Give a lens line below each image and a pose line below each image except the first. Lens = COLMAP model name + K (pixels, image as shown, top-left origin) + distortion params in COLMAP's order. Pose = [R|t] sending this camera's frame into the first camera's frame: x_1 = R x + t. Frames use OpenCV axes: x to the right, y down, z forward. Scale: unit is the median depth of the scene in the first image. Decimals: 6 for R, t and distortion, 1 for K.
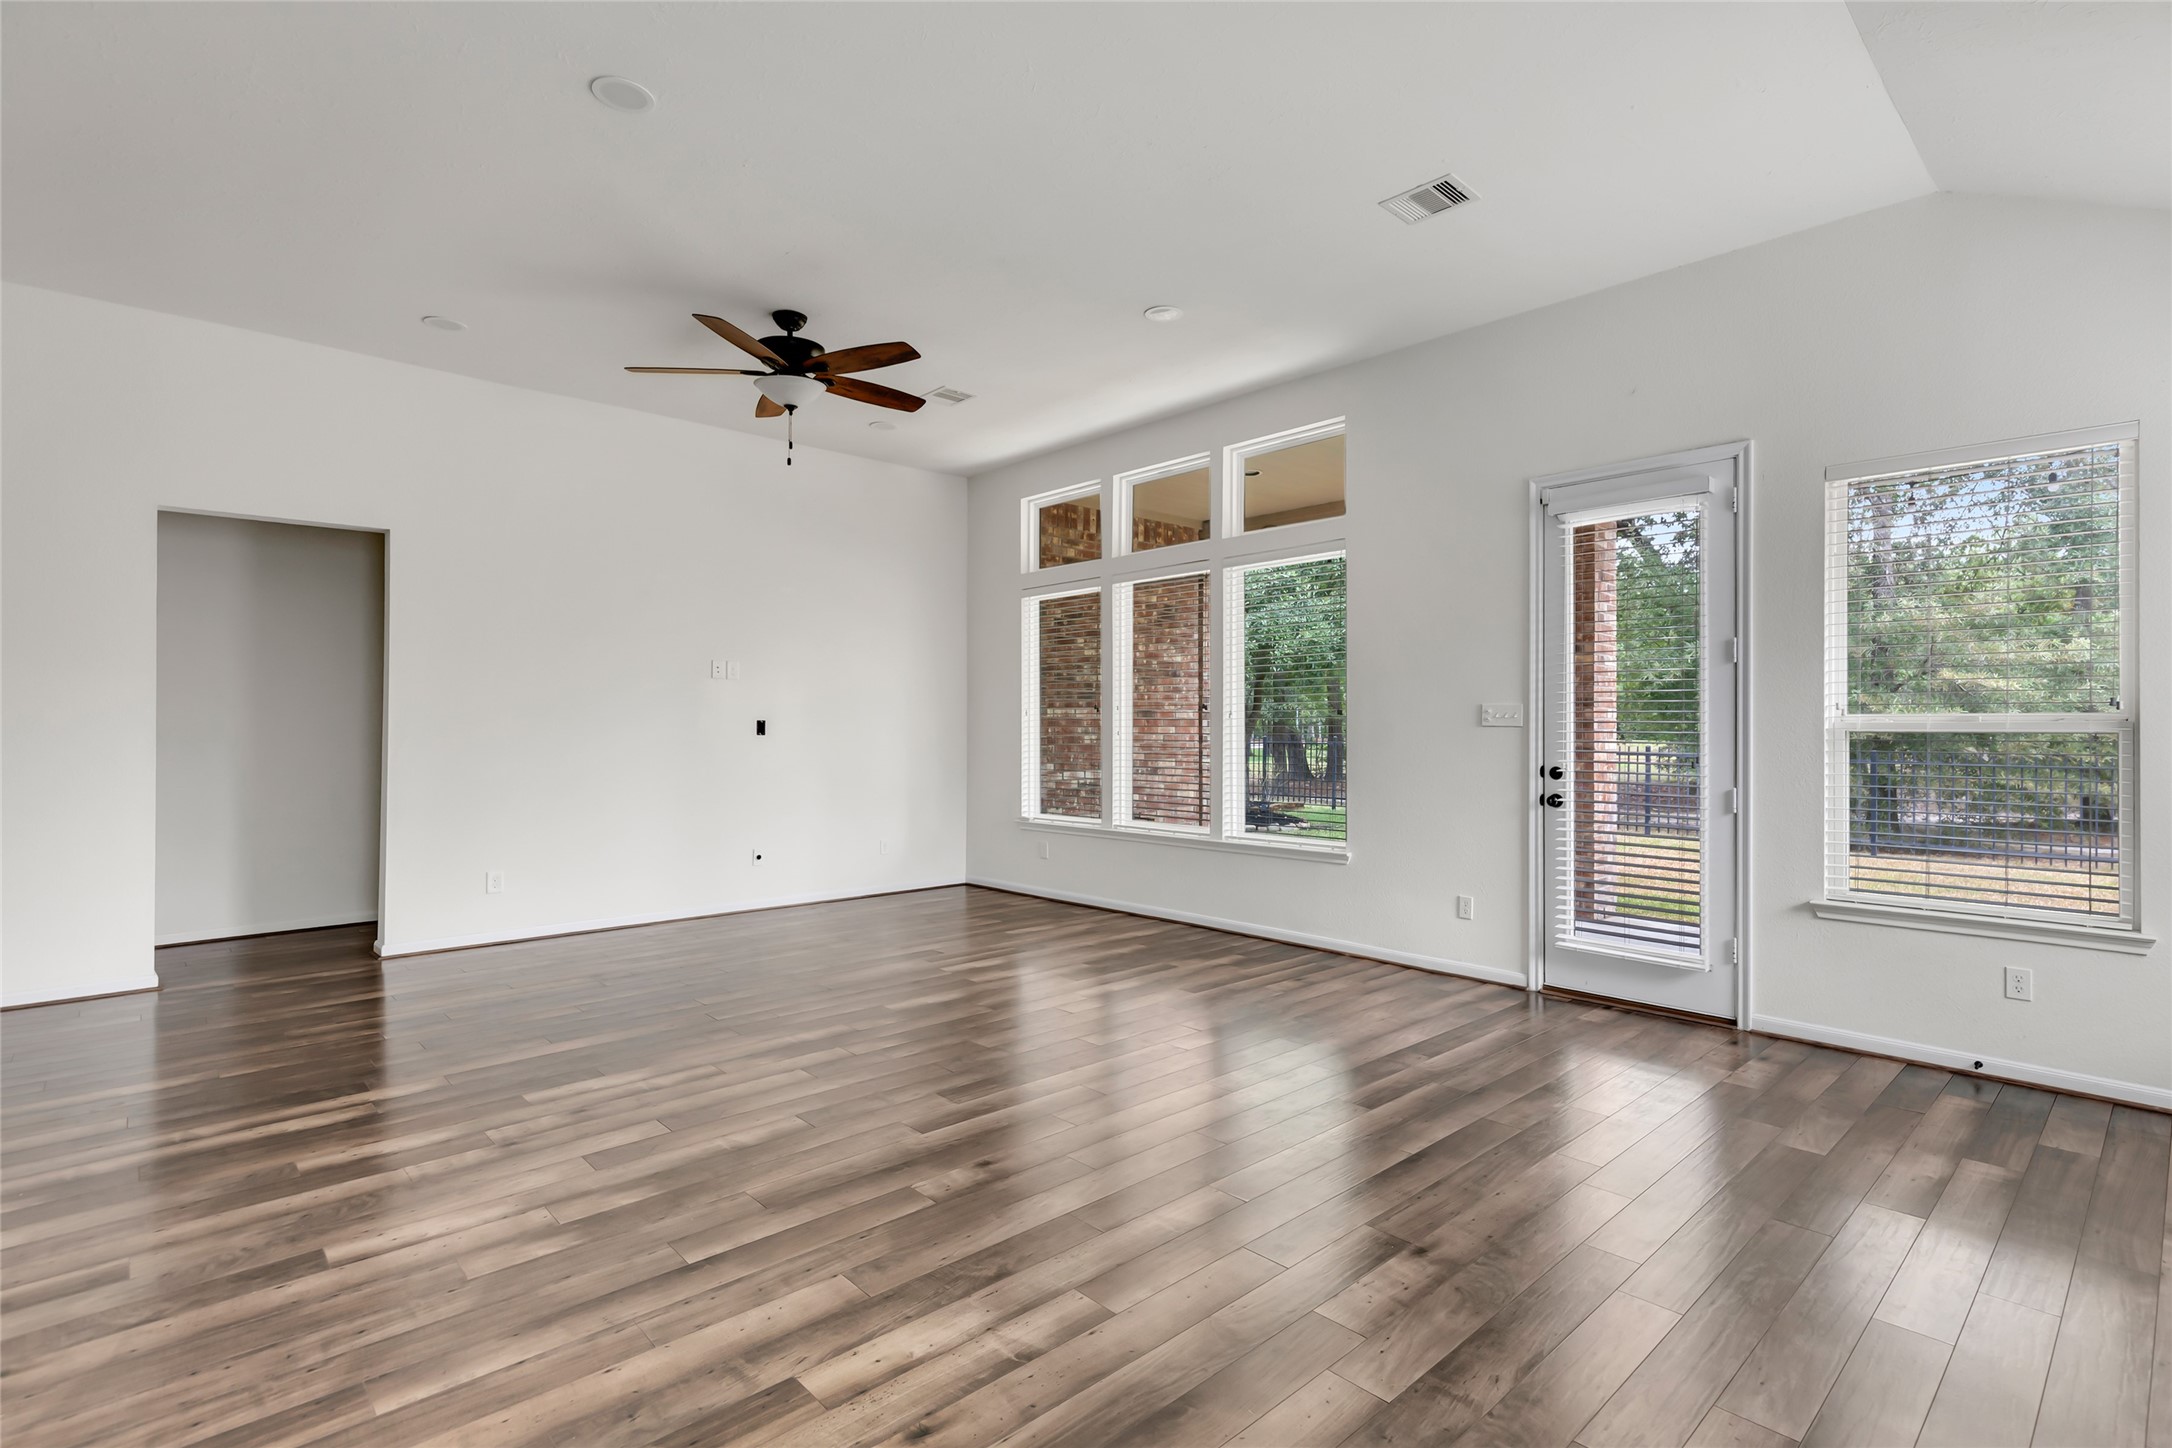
lens RADIAL K [[1035.4, 0, 1131.1], [0, 1035.4, 724.6], [0, 0, 1]] dist [0.008289, 0.000024]
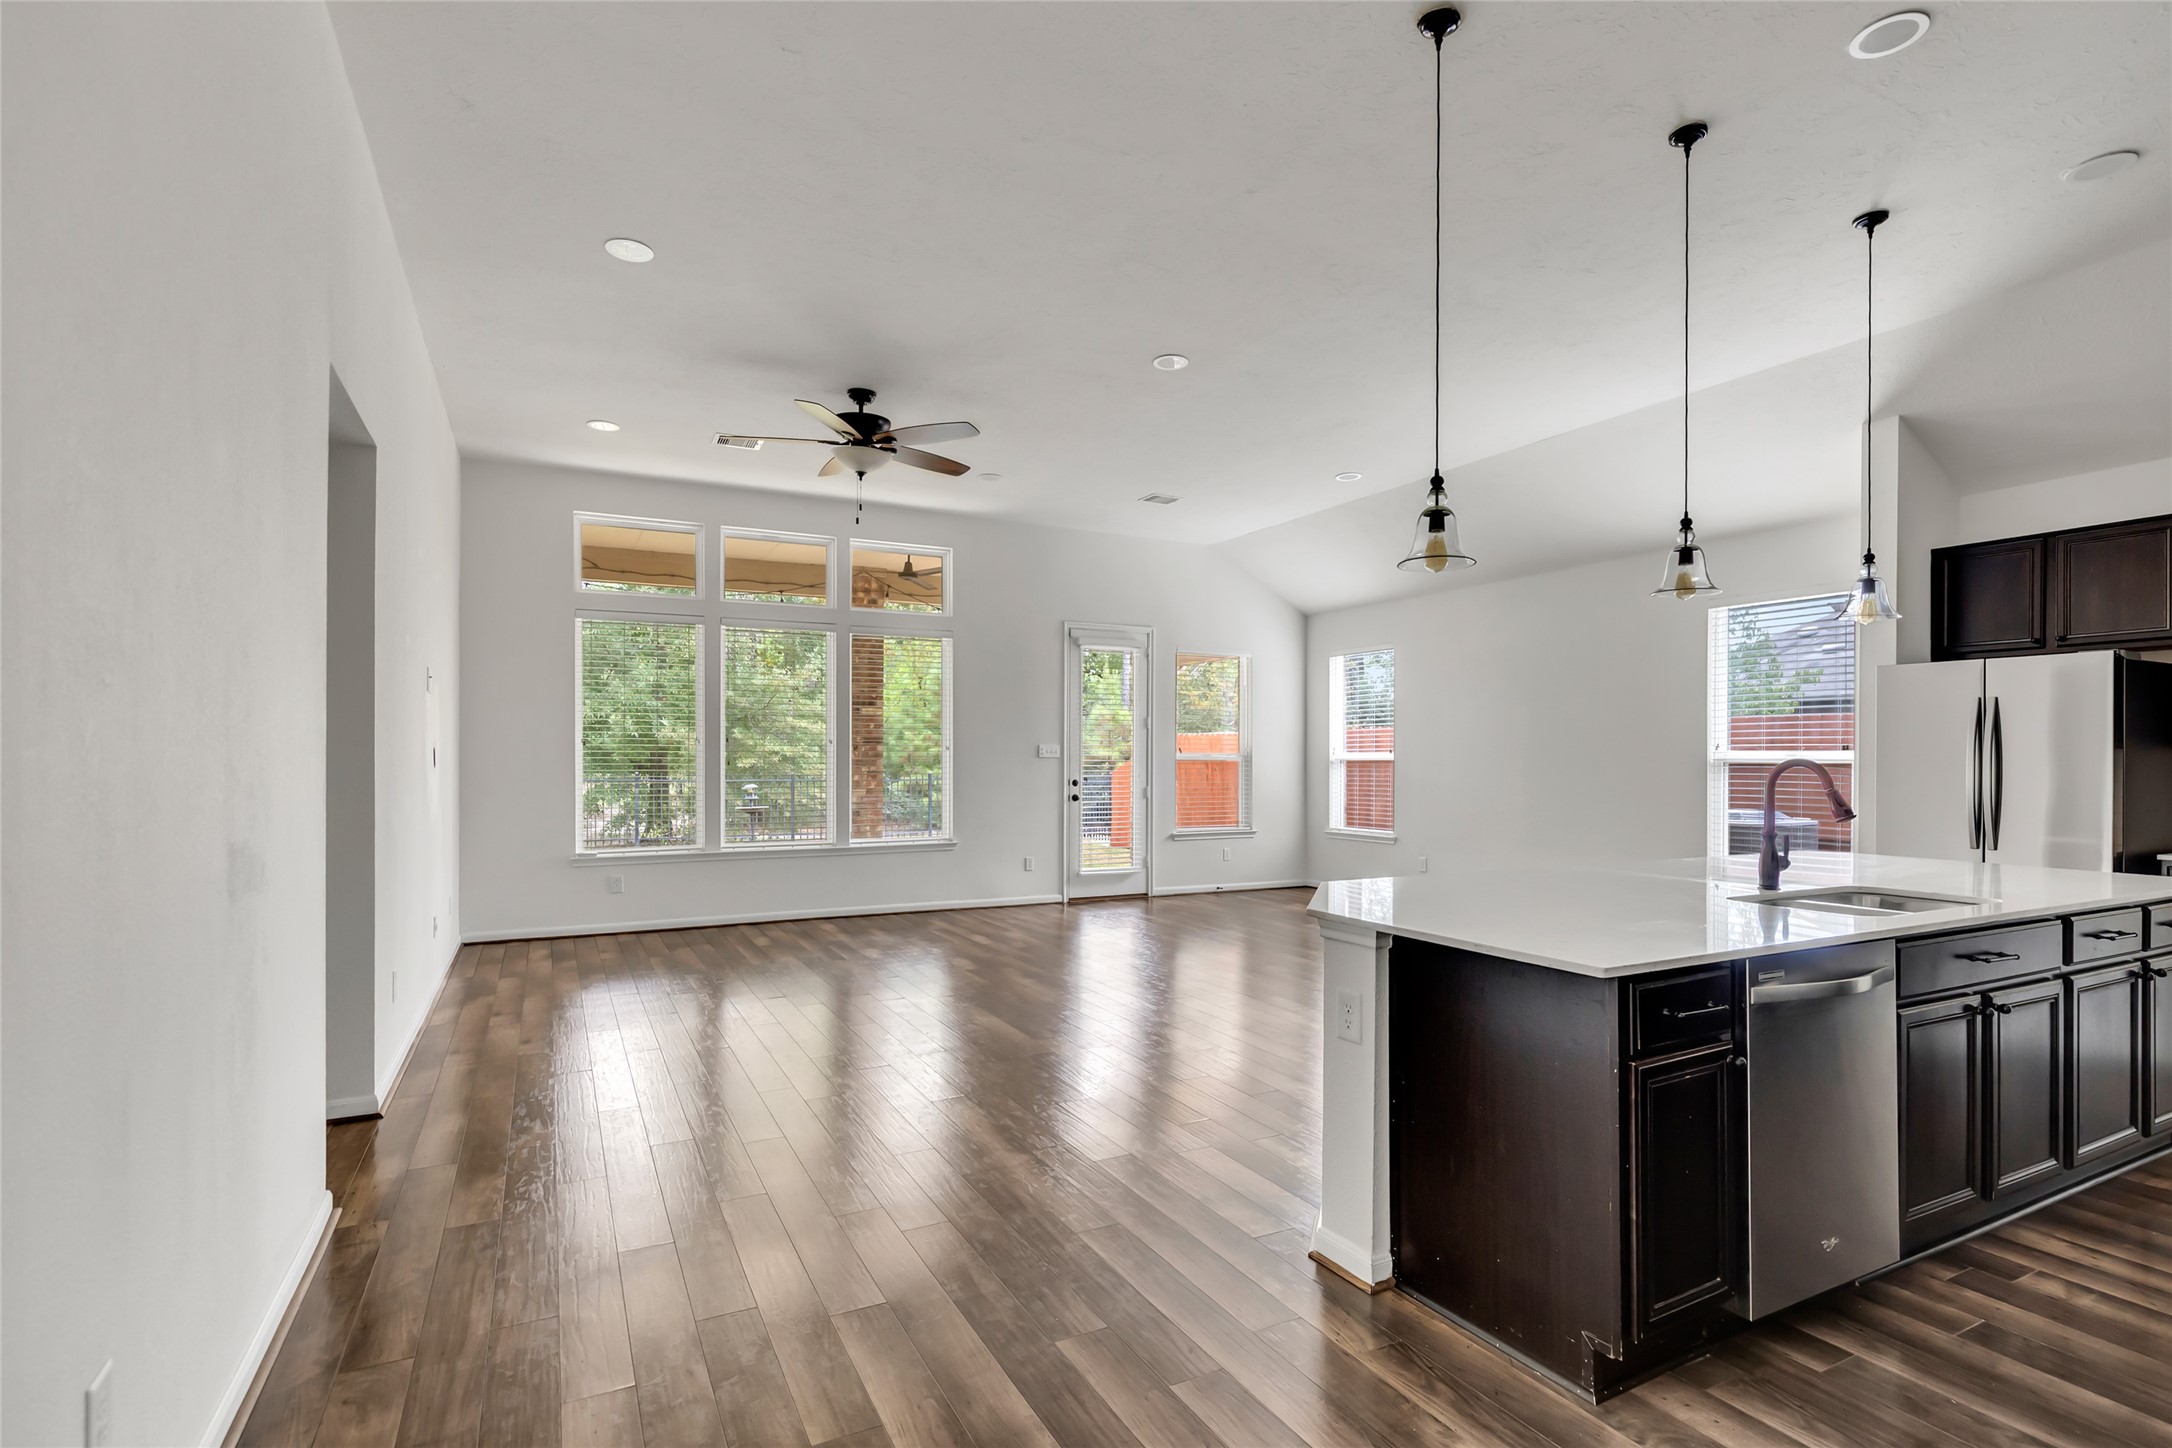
lens RADIAL K [[1035.4, 0, 1090.6], [0, 1035.4, 758.5], [0, 0, 1]] dist [0.008289, 0.000024]
pose [[0.279087, -0.002427, 0.960263, -1.447264], [-0.002027, 0.999993, 0.003116, -0.003405], [-0.960264, -0.002816, 0.279080, 0.476964]]
